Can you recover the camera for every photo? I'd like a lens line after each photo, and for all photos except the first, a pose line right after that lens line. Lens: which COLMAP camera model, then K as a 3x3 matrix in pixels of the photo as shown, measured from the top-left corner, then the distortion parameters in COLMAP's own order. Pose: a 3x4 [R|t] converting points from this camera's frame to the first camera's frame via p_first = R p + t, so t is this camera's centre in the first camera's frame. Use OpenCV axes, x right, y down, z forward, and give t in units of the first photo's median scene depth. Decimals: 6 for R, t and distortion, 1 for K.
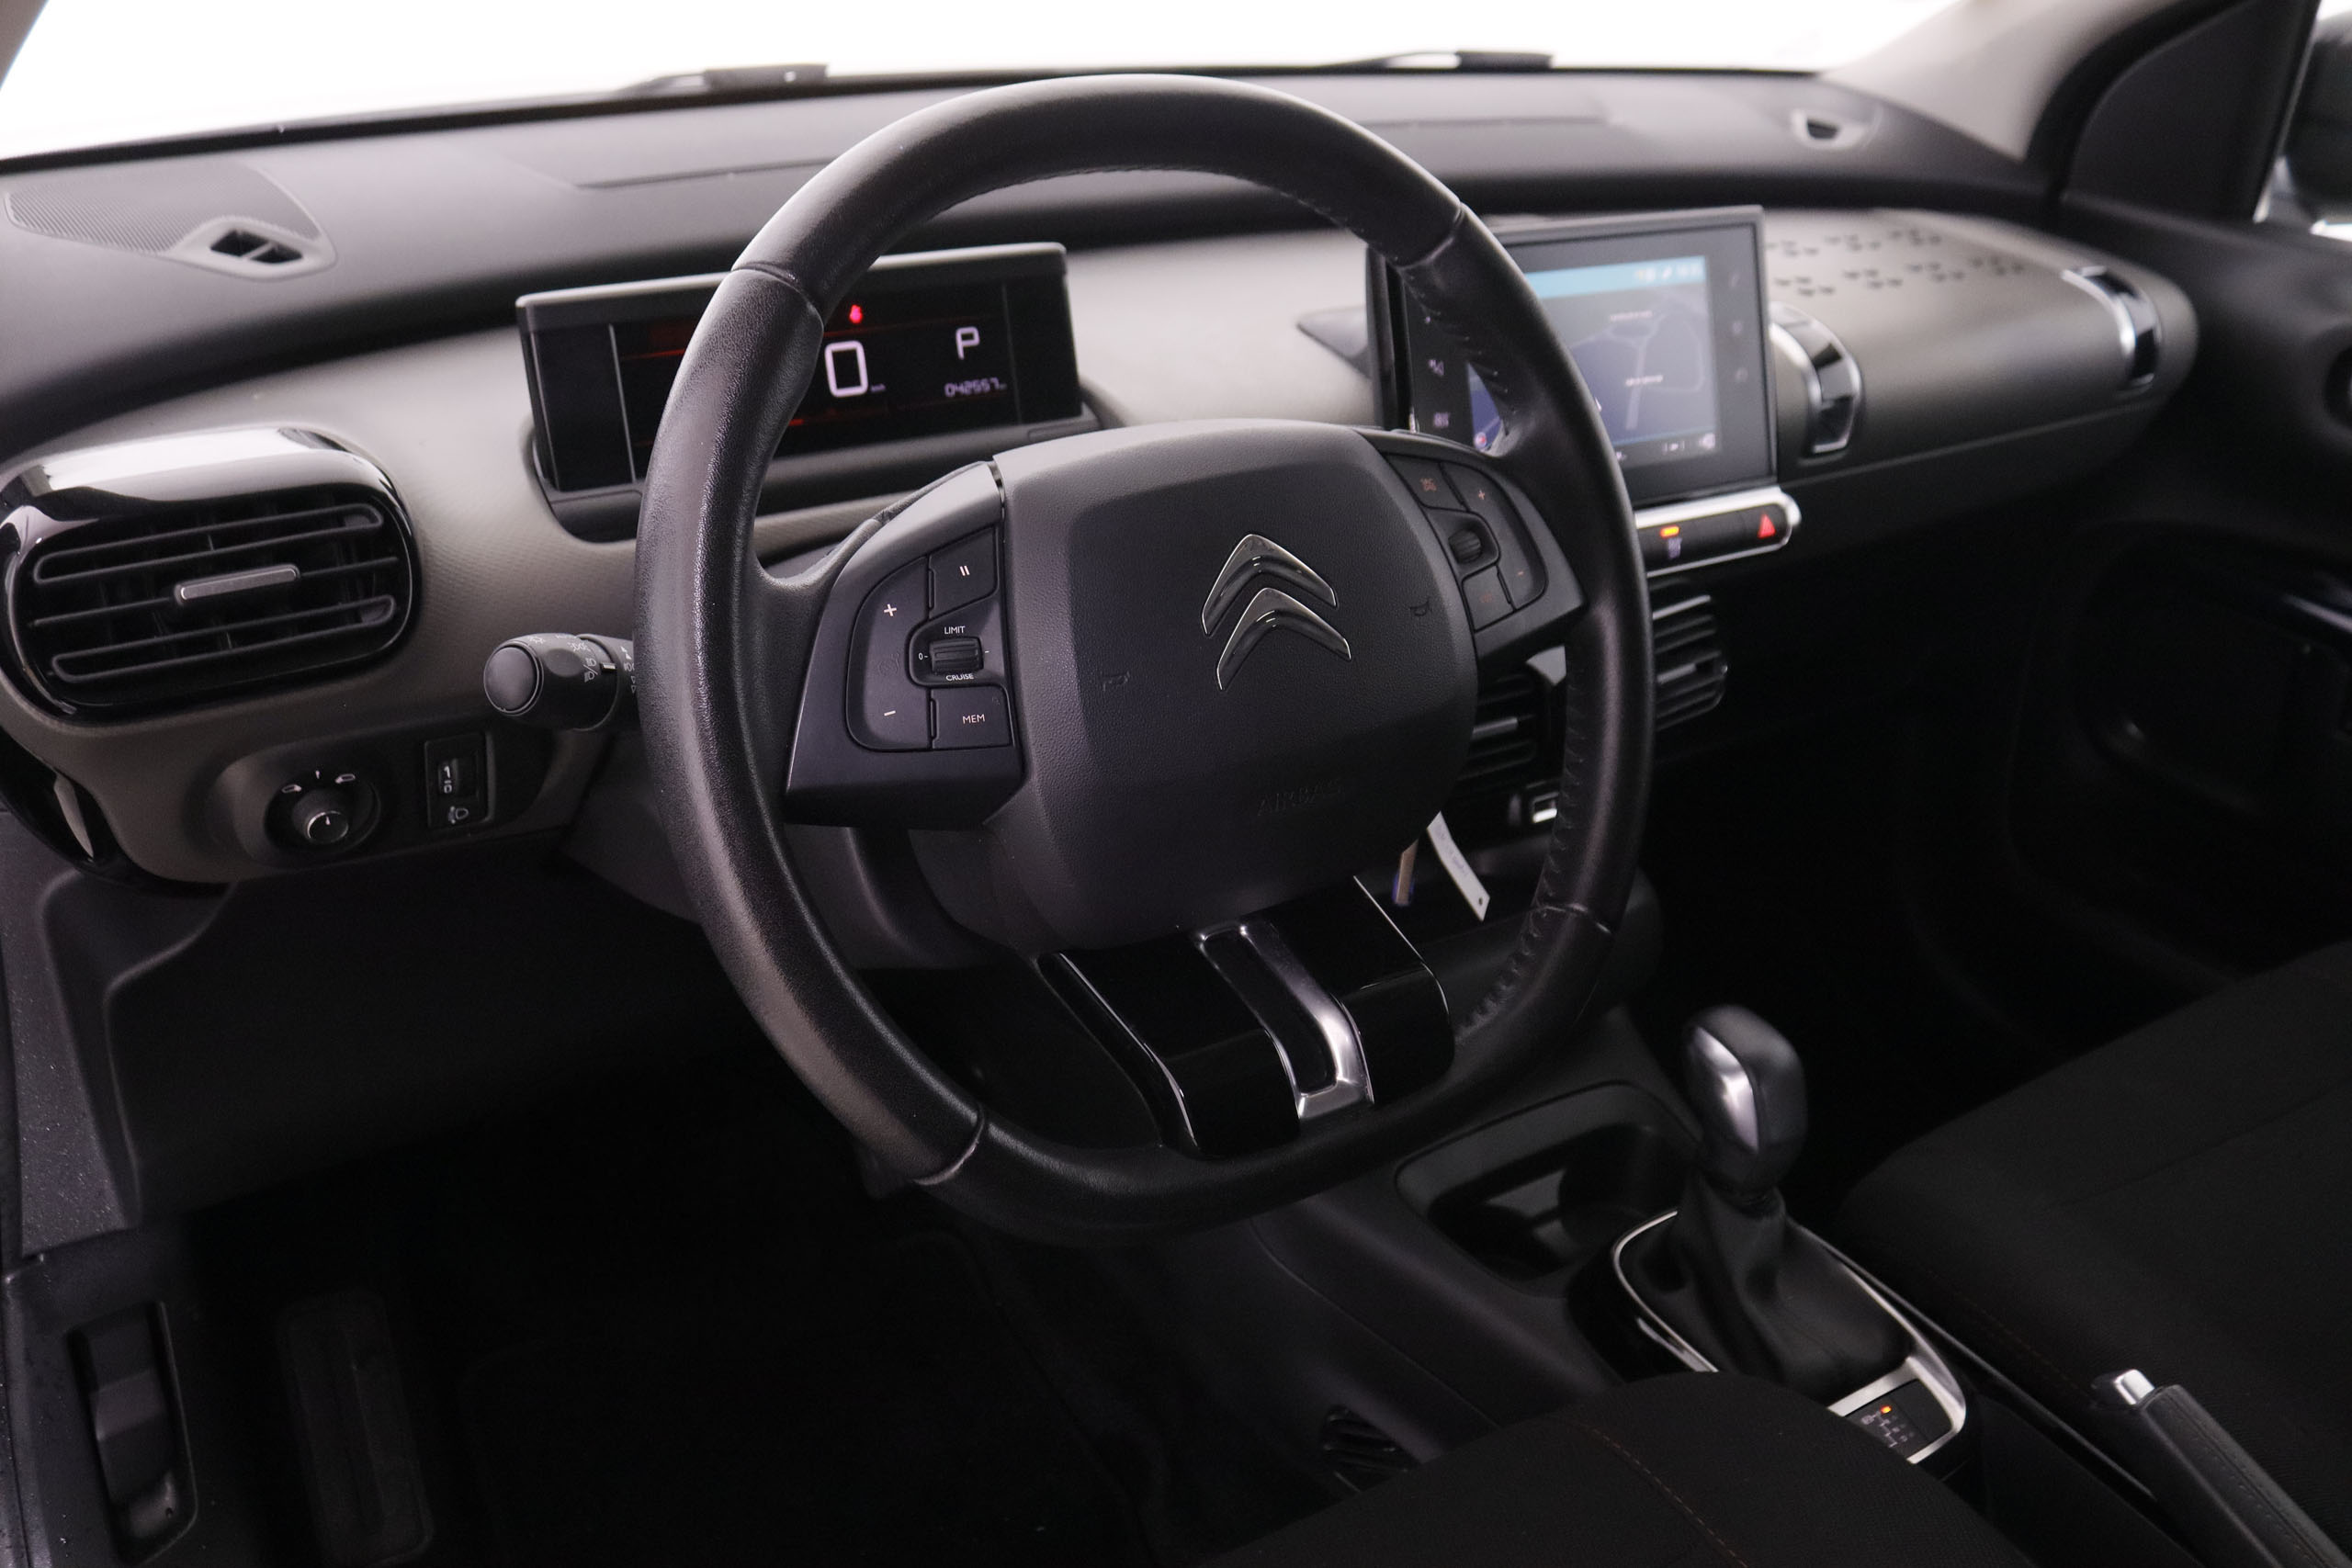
lens RADIAL K [[2148.6, 0, 1182.8], [0, 2148.6, 742.2], [0, 0, 1]] dist [-0.153988, 0.149819]
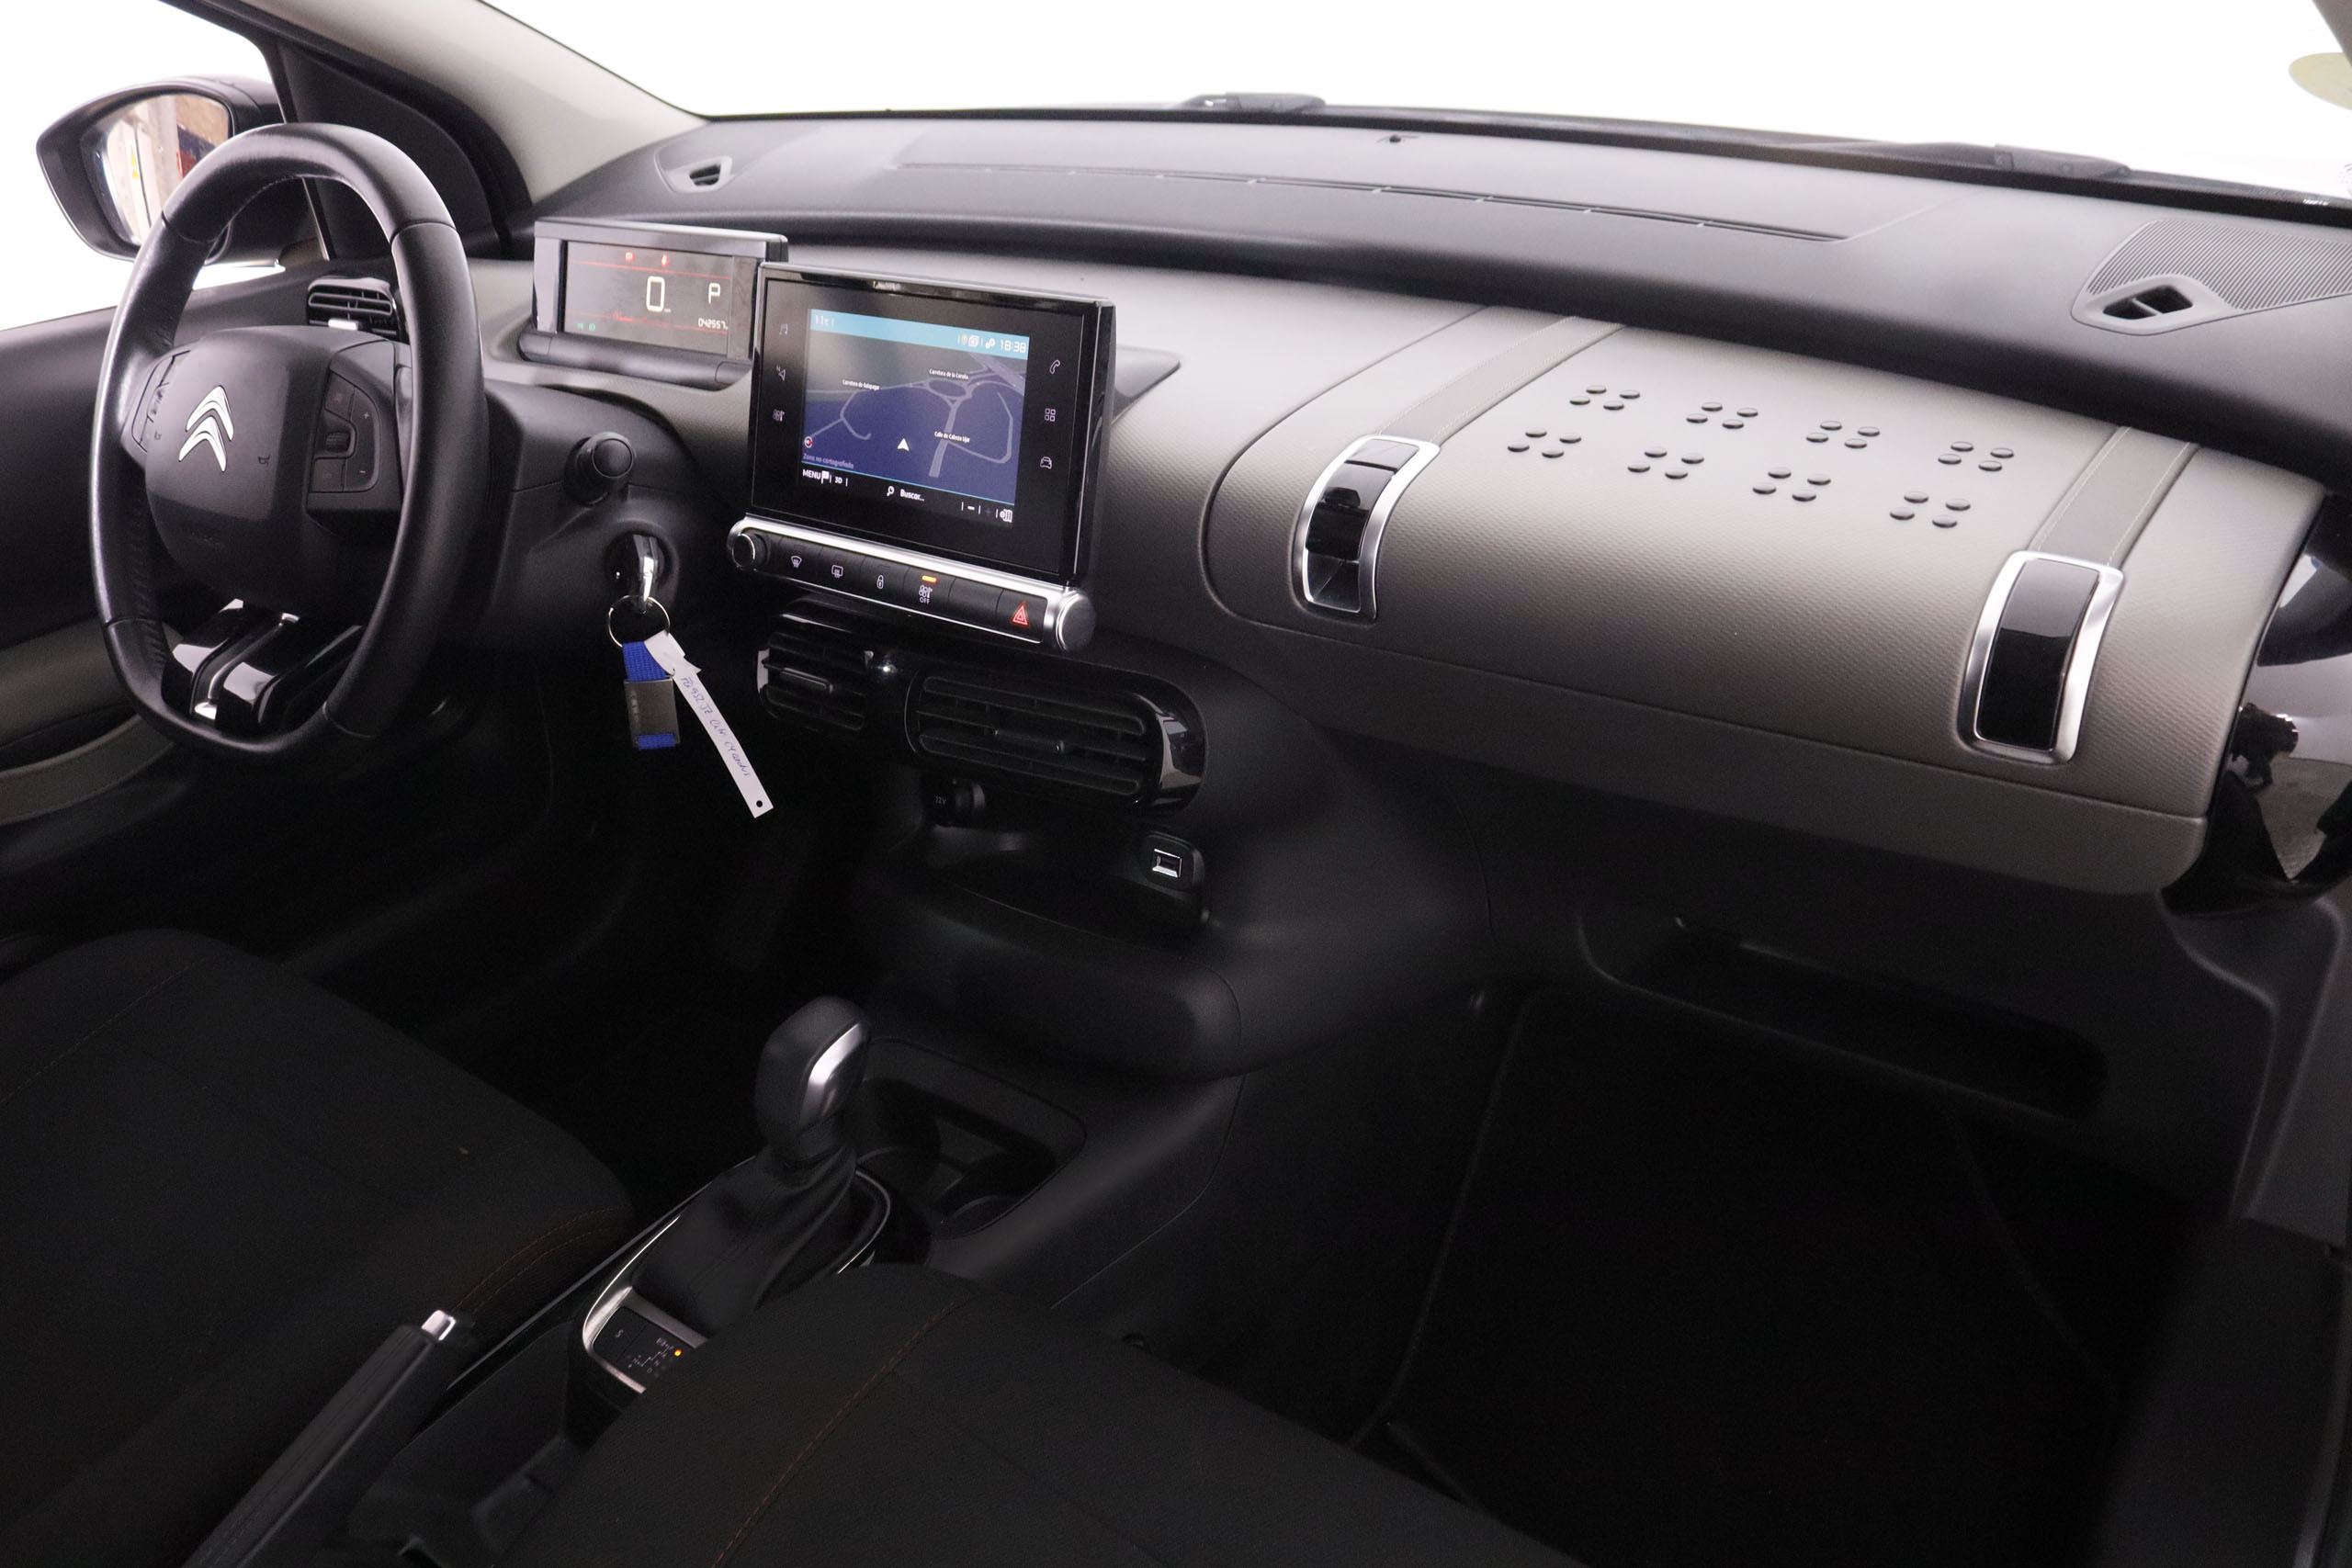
lens RADIAL K [[1981.1, 0, 1176.0], [0, 1981.1, 784.0], [0, 0, 1]] dist [-0.105645, 0.004301]
pose [[0.316143, 0.370576, -0.873343, 1.145116], [-0.325221, 0.907110, 0.267177, -0.303964], [0.891227, 0.199563, 0.407295, 0.711559]]
